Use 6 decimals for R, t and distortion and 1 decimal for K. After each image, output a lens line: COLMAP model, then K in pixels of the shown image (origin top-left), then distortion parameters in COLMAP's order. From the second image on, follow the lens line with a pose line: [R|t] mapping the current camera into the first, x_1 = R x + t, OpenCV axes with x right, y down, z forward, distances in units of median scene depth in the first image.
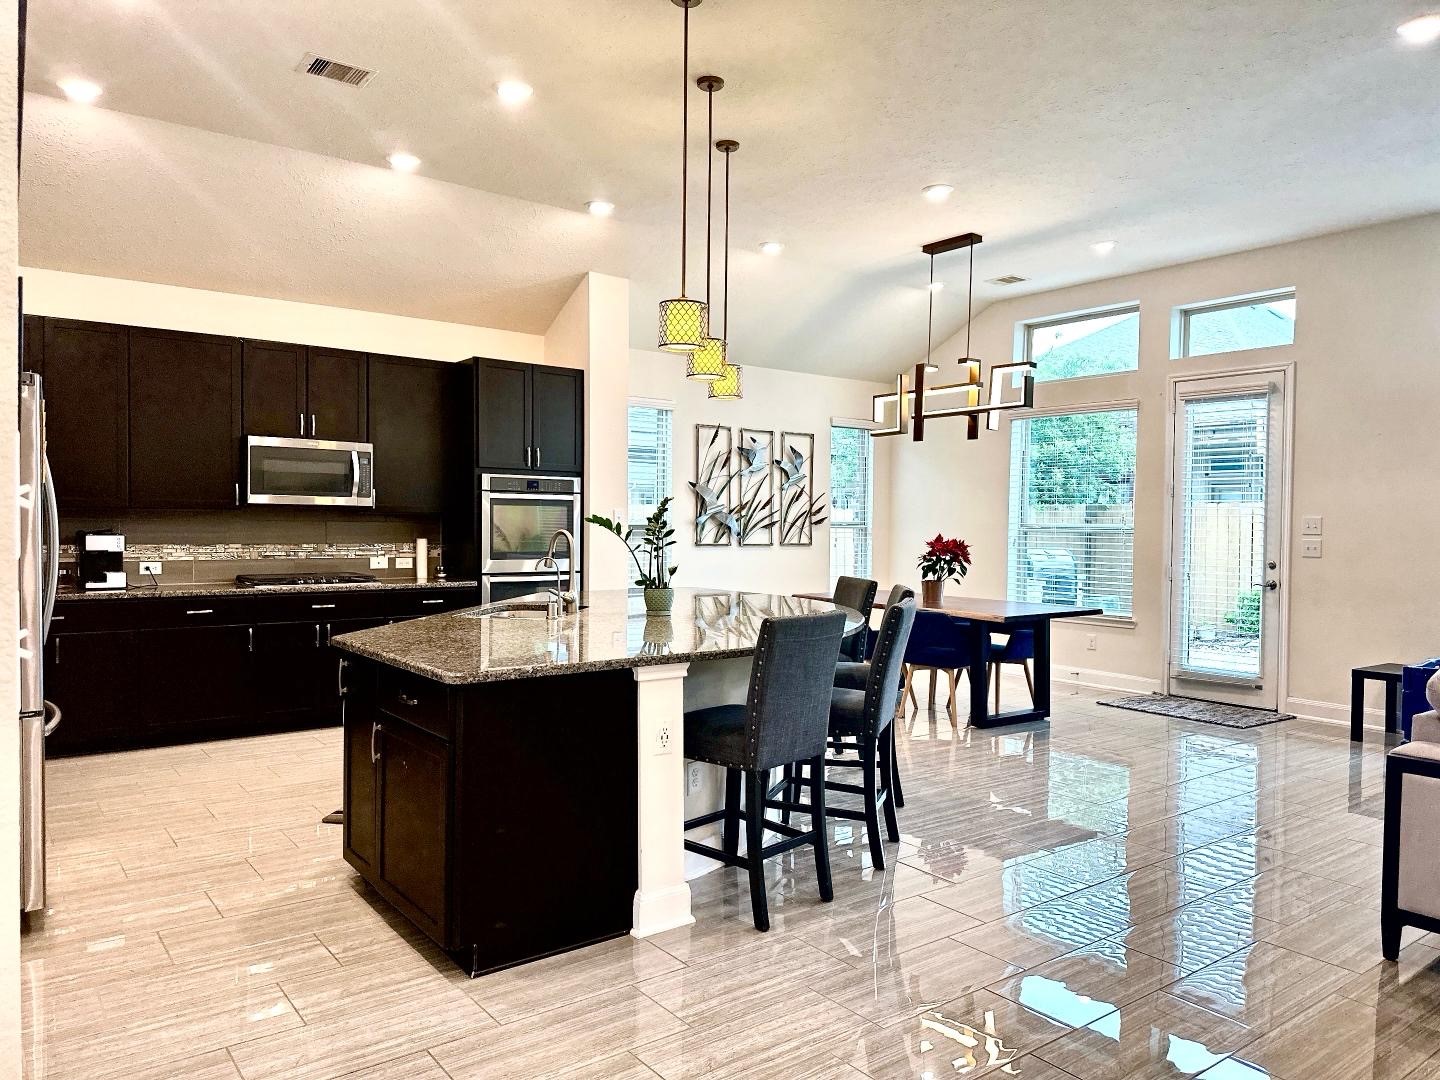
lens RADIAL K [[1034.4, 0, 711.1], [0, 1034.4, 545.4], [0, 0, 1]] dist [0.040005, -0.021734]
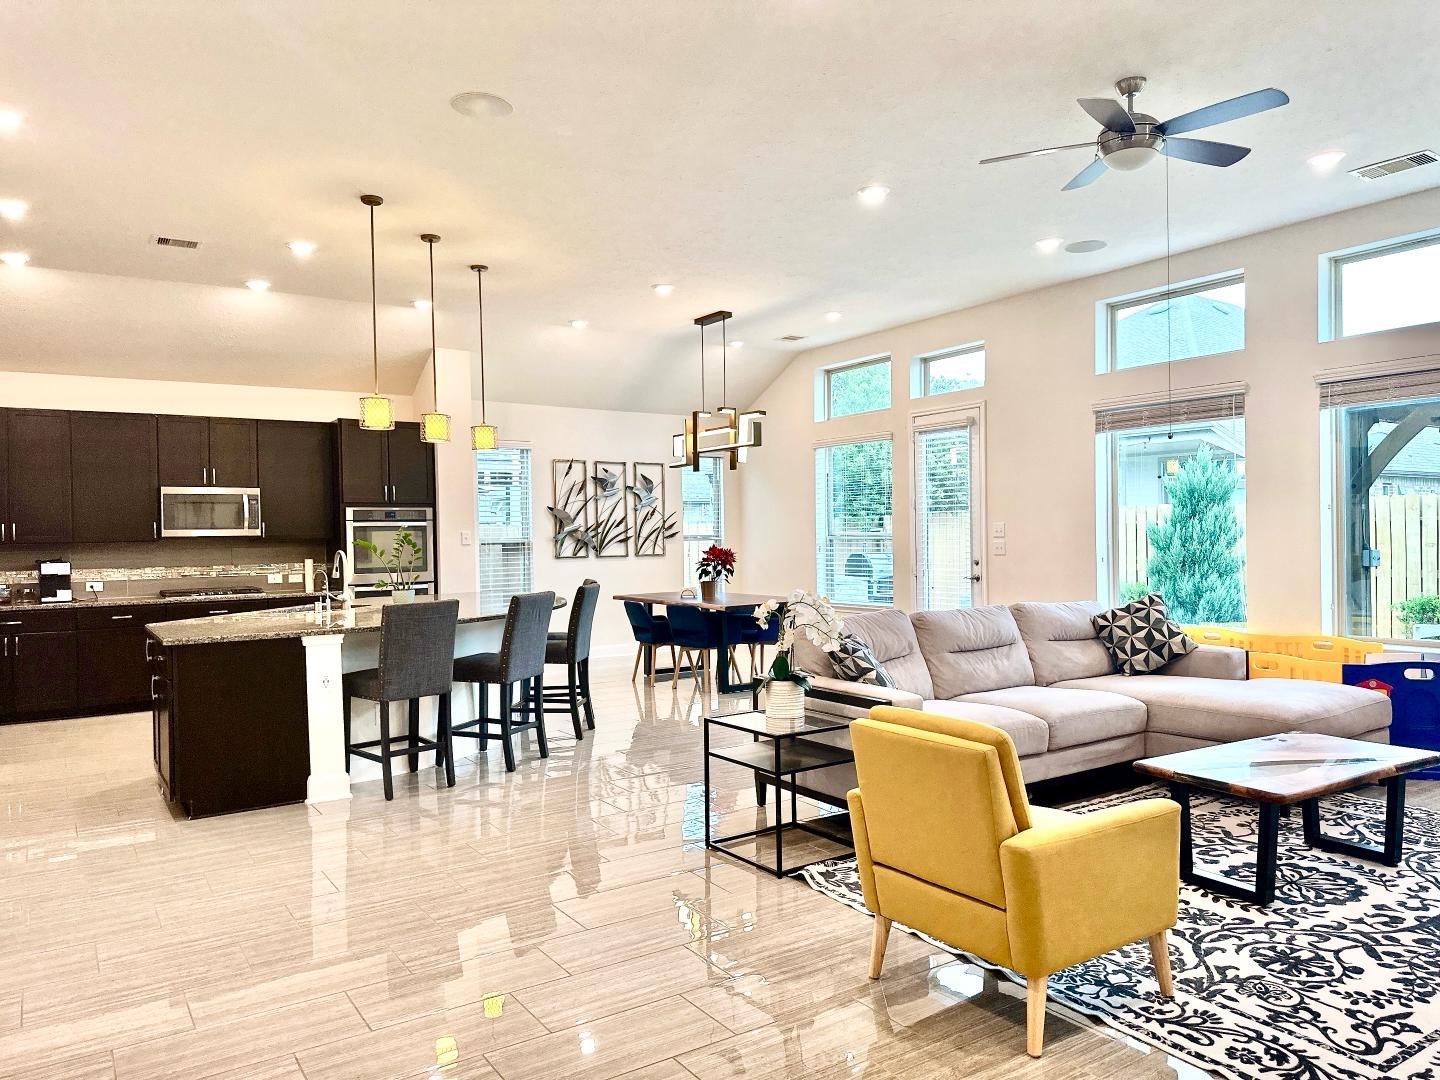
lens RADIAL K [[1034.4, 0, 727.7], [0, 1034.4, 540.8], [0, 0, 1]] dist [0.040005, -0.021734]
pose [[0.998240, -0.027168, -0.052723, 0.305430], [0.026410, 0.999538, -0.015013, 0.004187], [0.053107, 0.013594, 0.998496, -0.264627]]
